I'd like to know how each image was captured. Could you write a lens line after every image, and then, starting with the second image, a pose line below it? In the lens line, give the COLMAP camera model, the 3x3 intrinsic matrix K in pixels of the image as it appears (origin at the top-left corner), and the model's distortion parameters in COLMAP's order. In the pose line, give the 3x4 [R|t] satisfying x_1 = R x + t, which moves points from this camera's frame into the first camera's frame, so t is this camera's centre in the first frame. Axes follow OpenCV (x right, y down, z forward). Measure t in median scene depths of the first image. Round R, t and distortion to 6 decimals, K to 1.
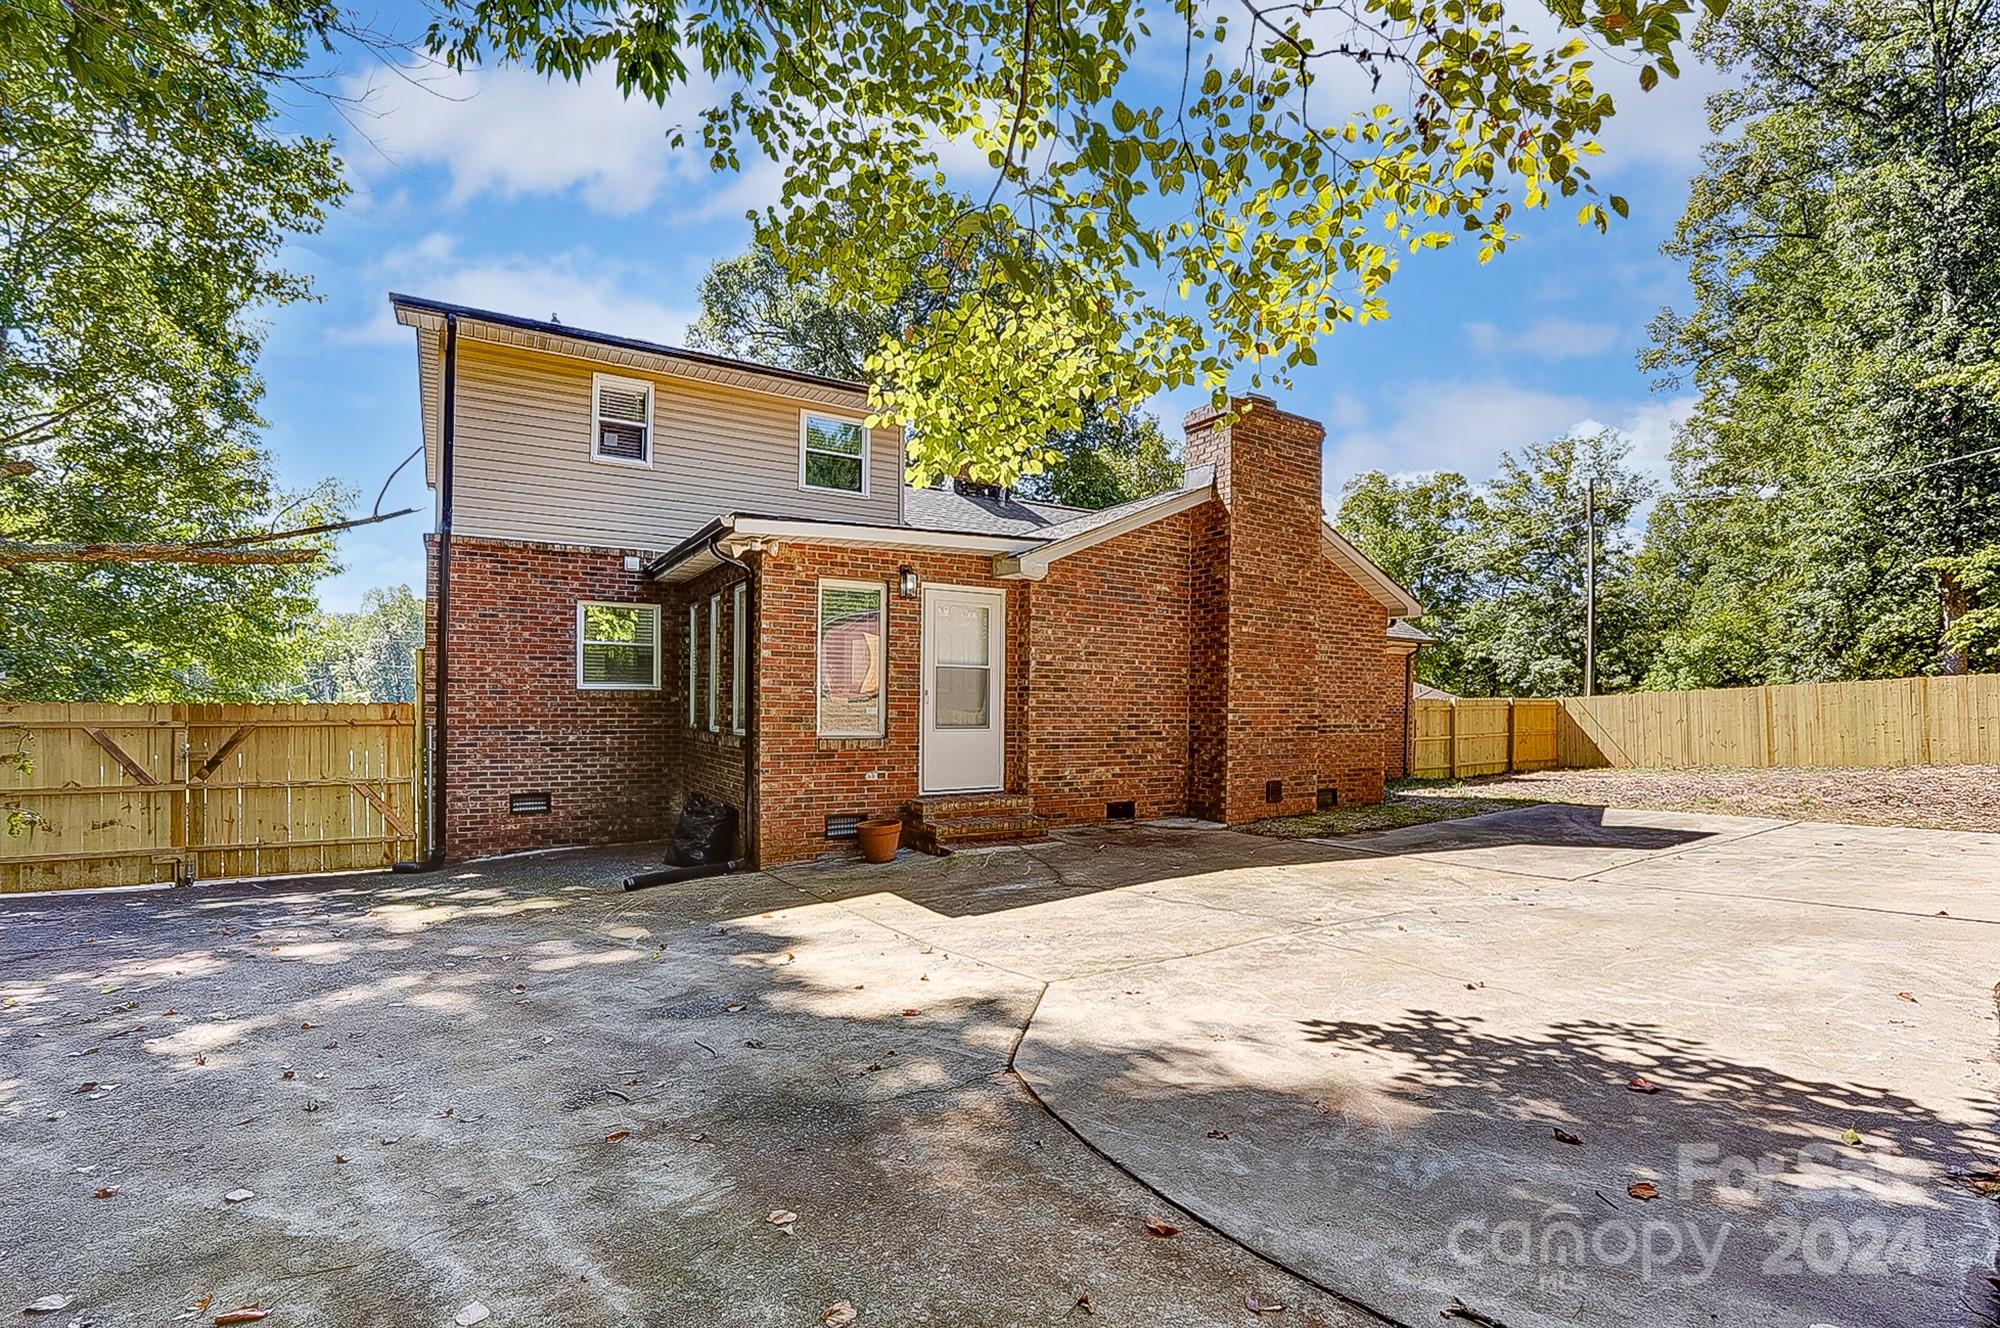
lens RADIAL K [[891.0, 0, 999.9], [0, 891.0, 717.5], [0, 0, 1]] dist [-0.053633, 0.000496]
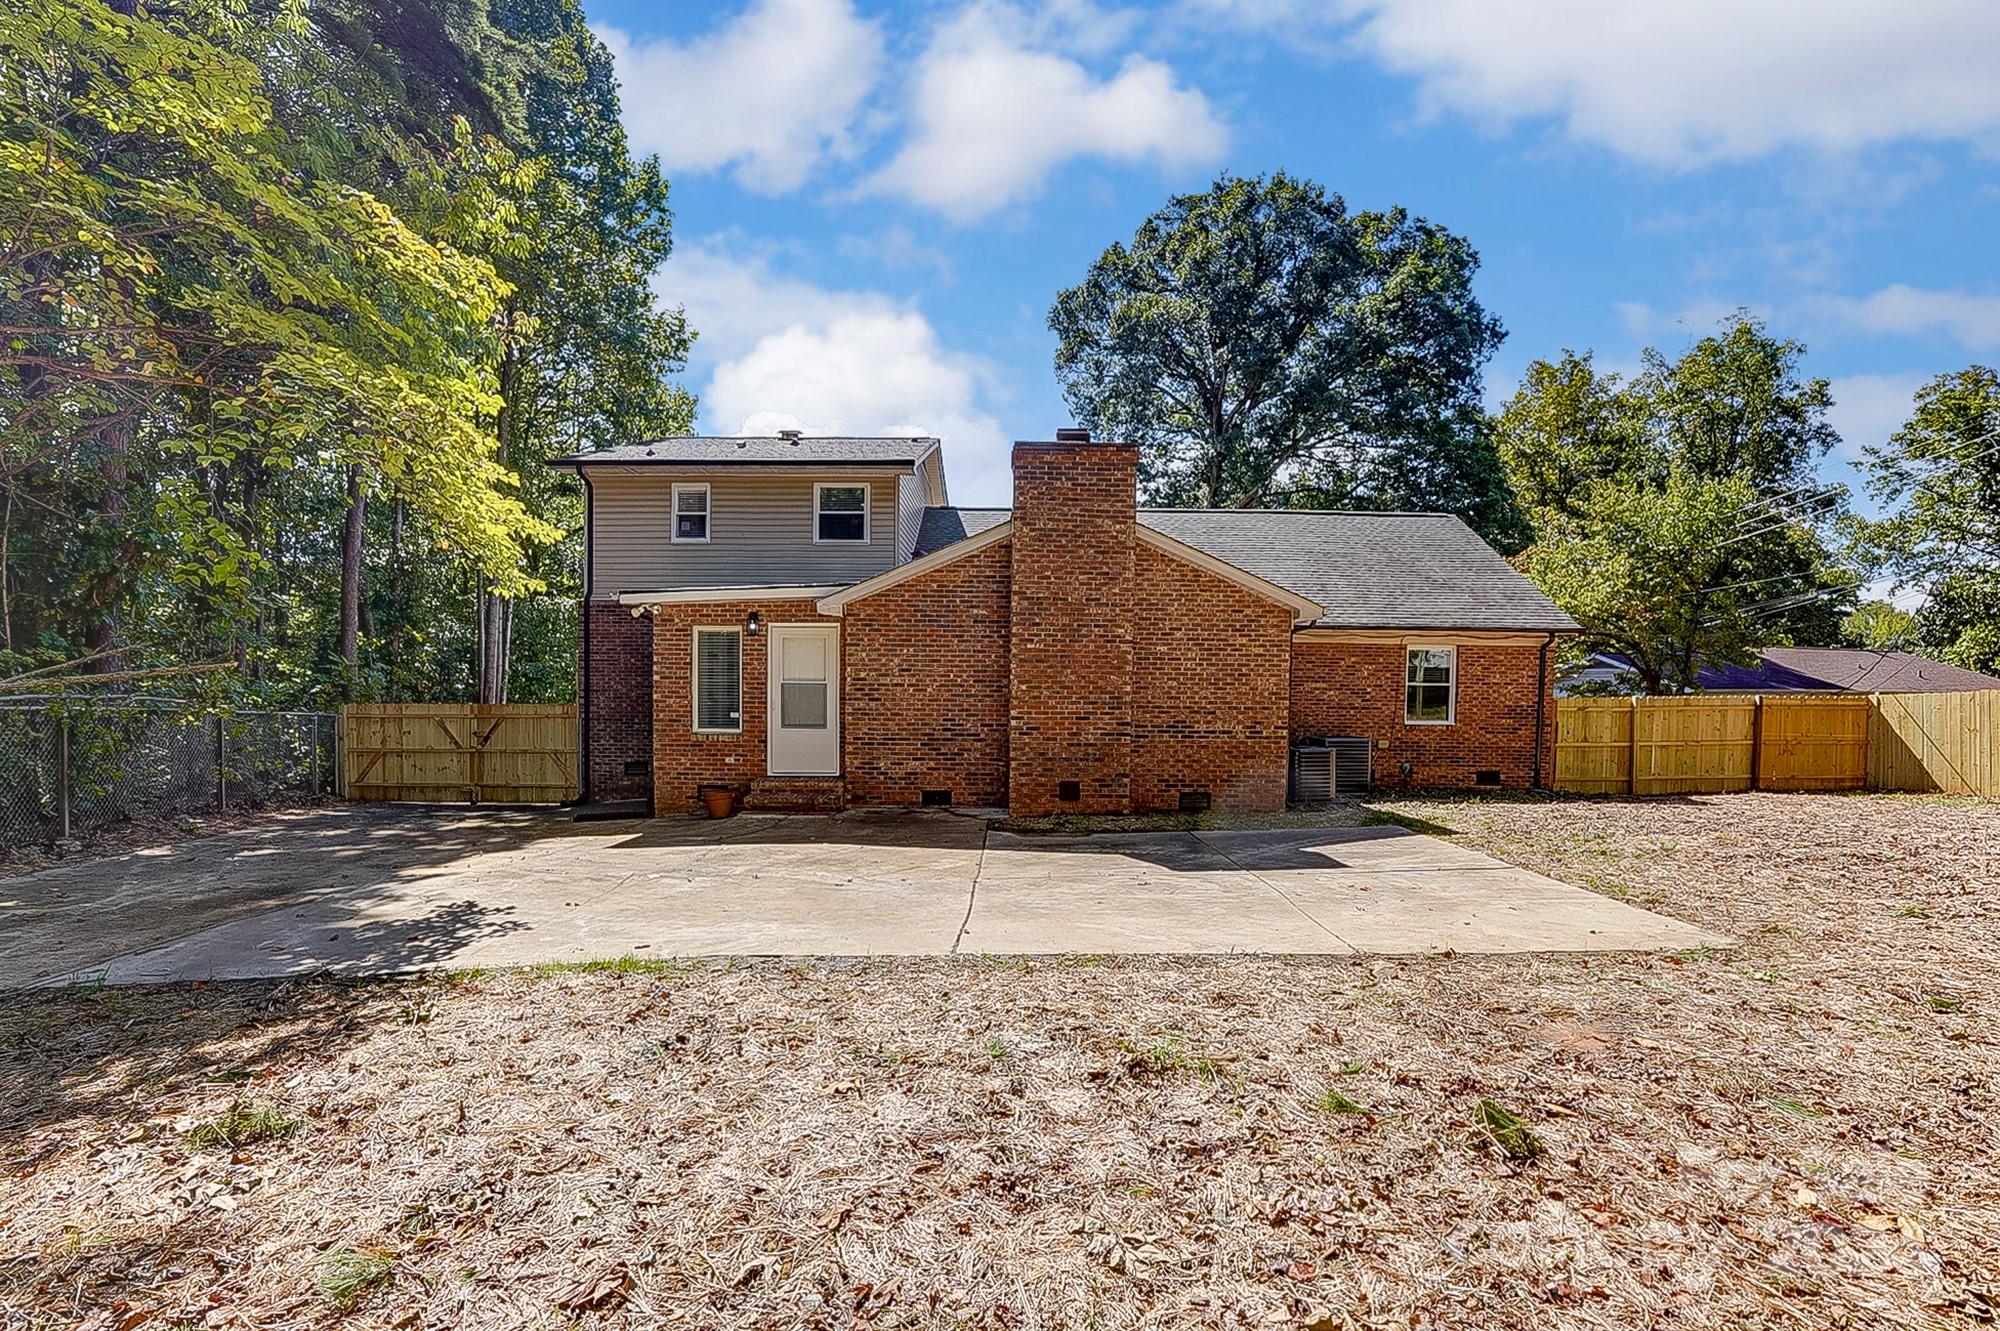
lens RADIAL K [[891.0, 0, 999.9], [0, 891.0, 719.0], [0, 0, 1]] dist [-0.053633, 0.000496]
pose [[0.846159, 0.019661, -0.532568, 0.917573], [-0.005700, 0.999596, 0.027846, -0.040559], [0.532901, -0.020527, 0.845929, 0.015781]]
